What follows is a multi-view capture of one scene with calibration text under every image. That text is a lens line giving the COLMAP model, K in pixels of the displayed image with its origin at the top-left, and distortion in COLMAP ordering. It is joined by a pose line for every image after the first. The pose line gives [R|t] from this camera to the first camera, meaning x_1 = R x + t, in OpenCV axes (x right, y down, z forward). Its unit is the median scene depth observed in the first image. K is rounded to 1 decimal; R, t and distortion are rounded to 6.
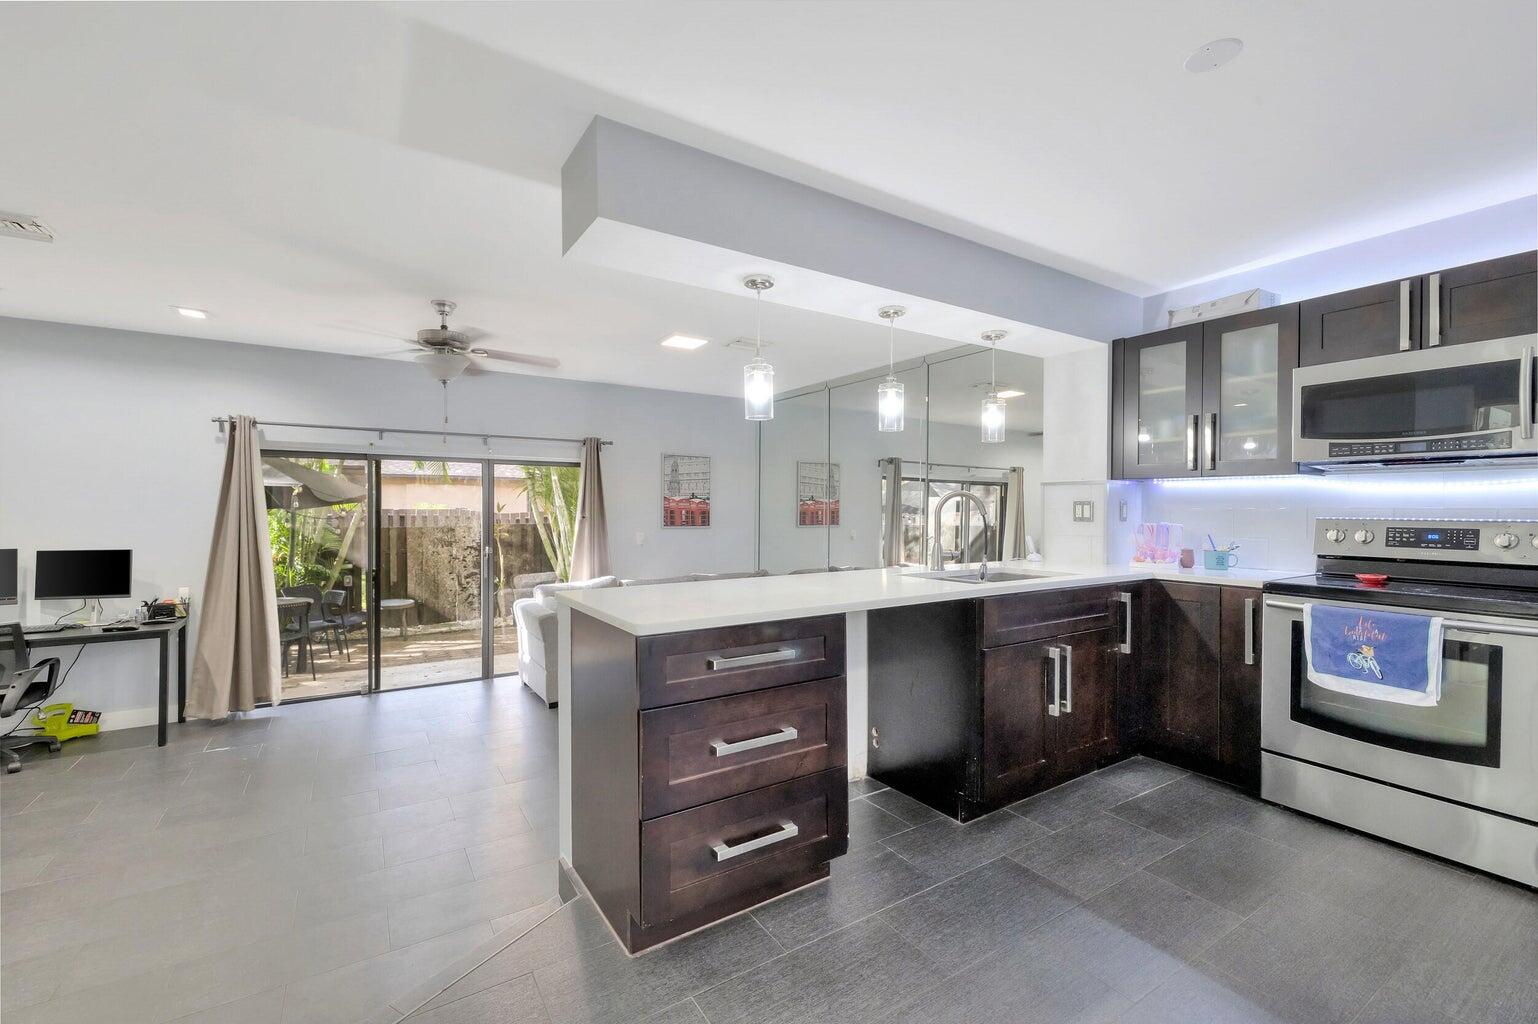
lens RADIAL K [[649.4, 0, 771.0], [0, 649.4, 510.4], [0, 0, 1]] dist [0.000283, -0.000415]
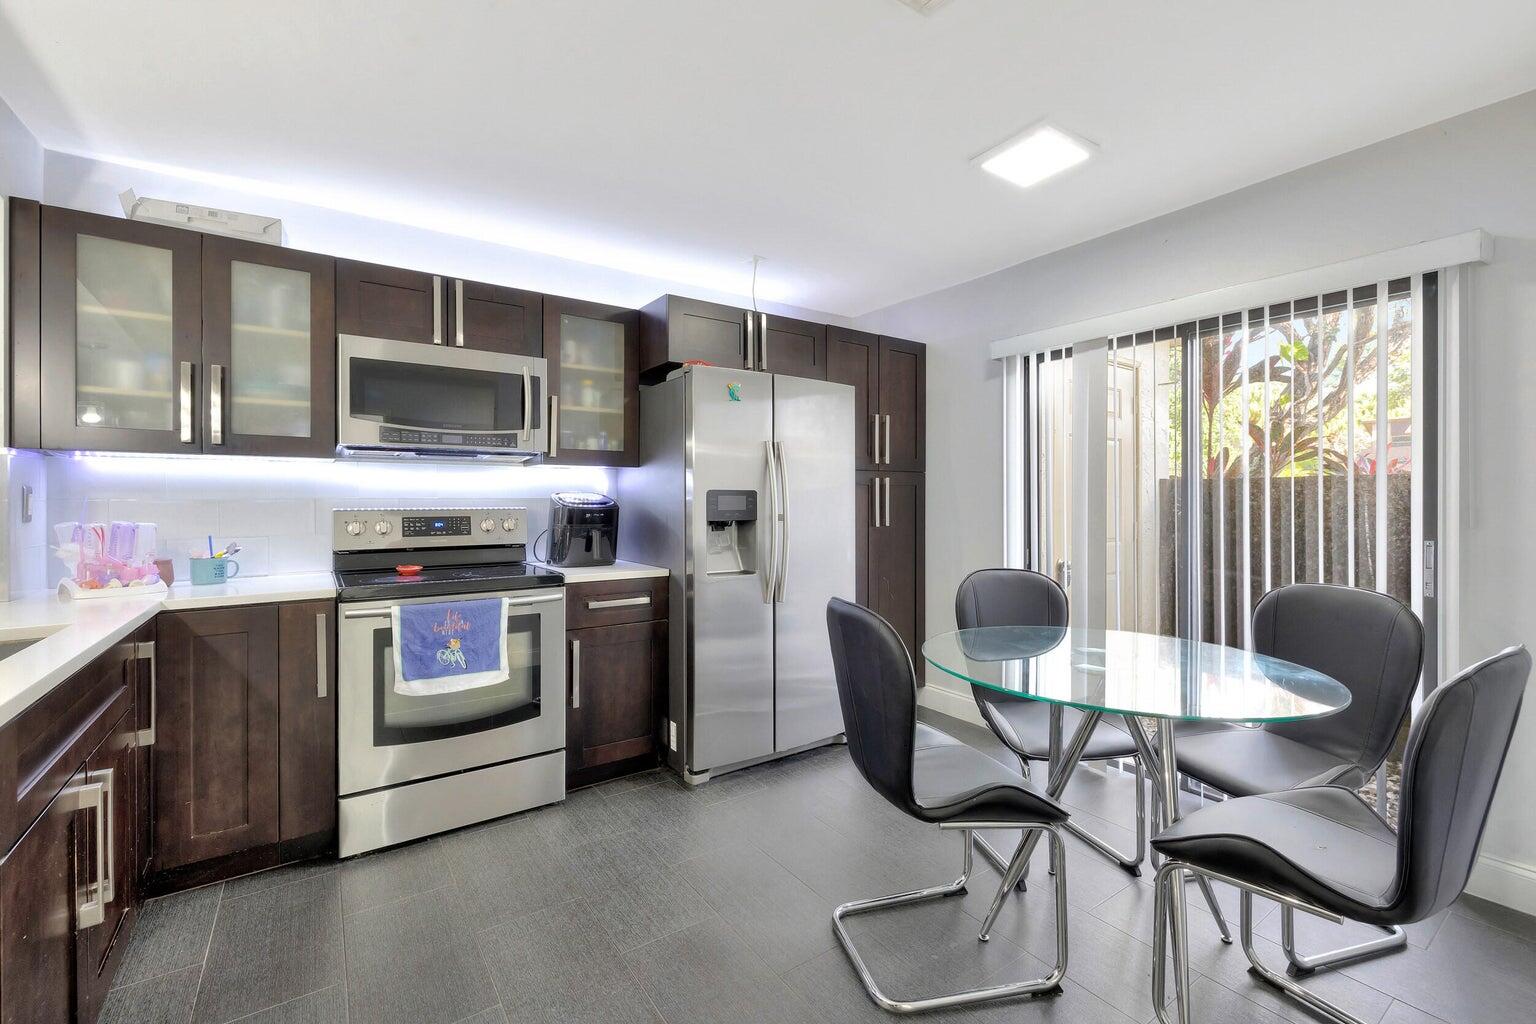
lens RADIAL K [[648.5, 0, 763.1], [0, 648.5, 498.2], [0, 0, 1]] dist [0.000283, -0.000415]
pose [[-0.030451, -0.000464, 0.999536, -0.063902], [0.006984, 0.999975, 0.000677, -0.000071], [-0.999512, 0.007001, -0.030447, 0.499467]]
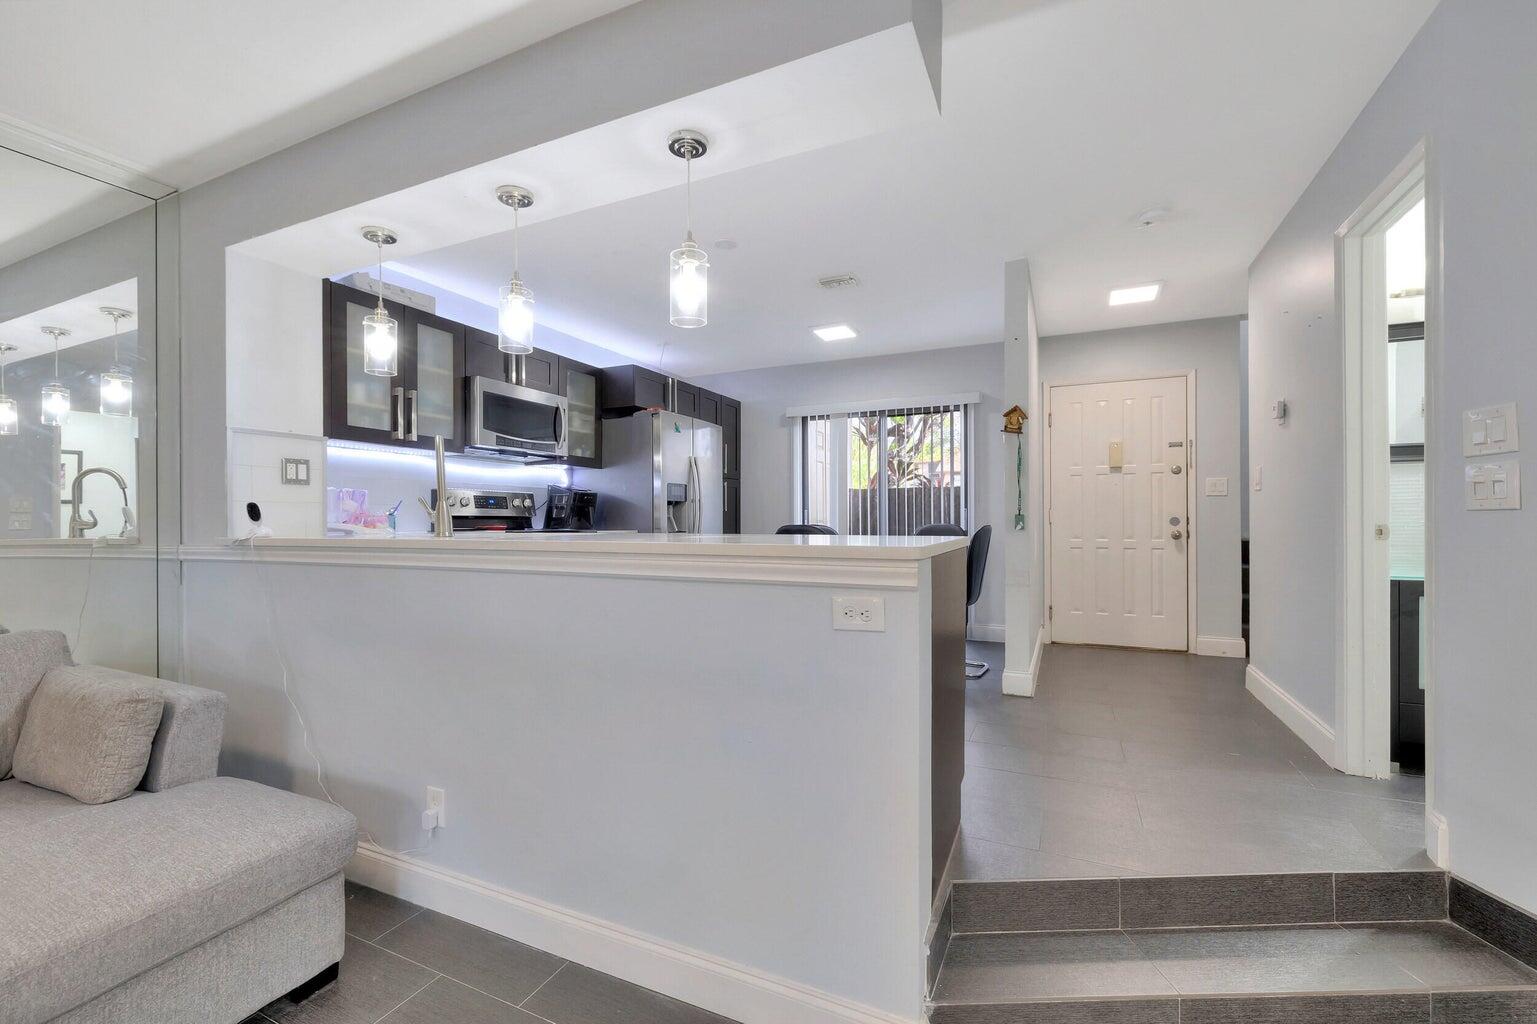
lens RADIAL K [[649.0, 0, 766.7], [0, 649.0, 519.1], [0, 0, 1]] dist [0.000283, -0.000415]
pose [[-0.533761, 0.004052, 0.845625, -0.689672], [0.009930, 0.999950, 0.001476, 0.087915], [-0.845577, 0.009185, -0.533775, 1.280944]]
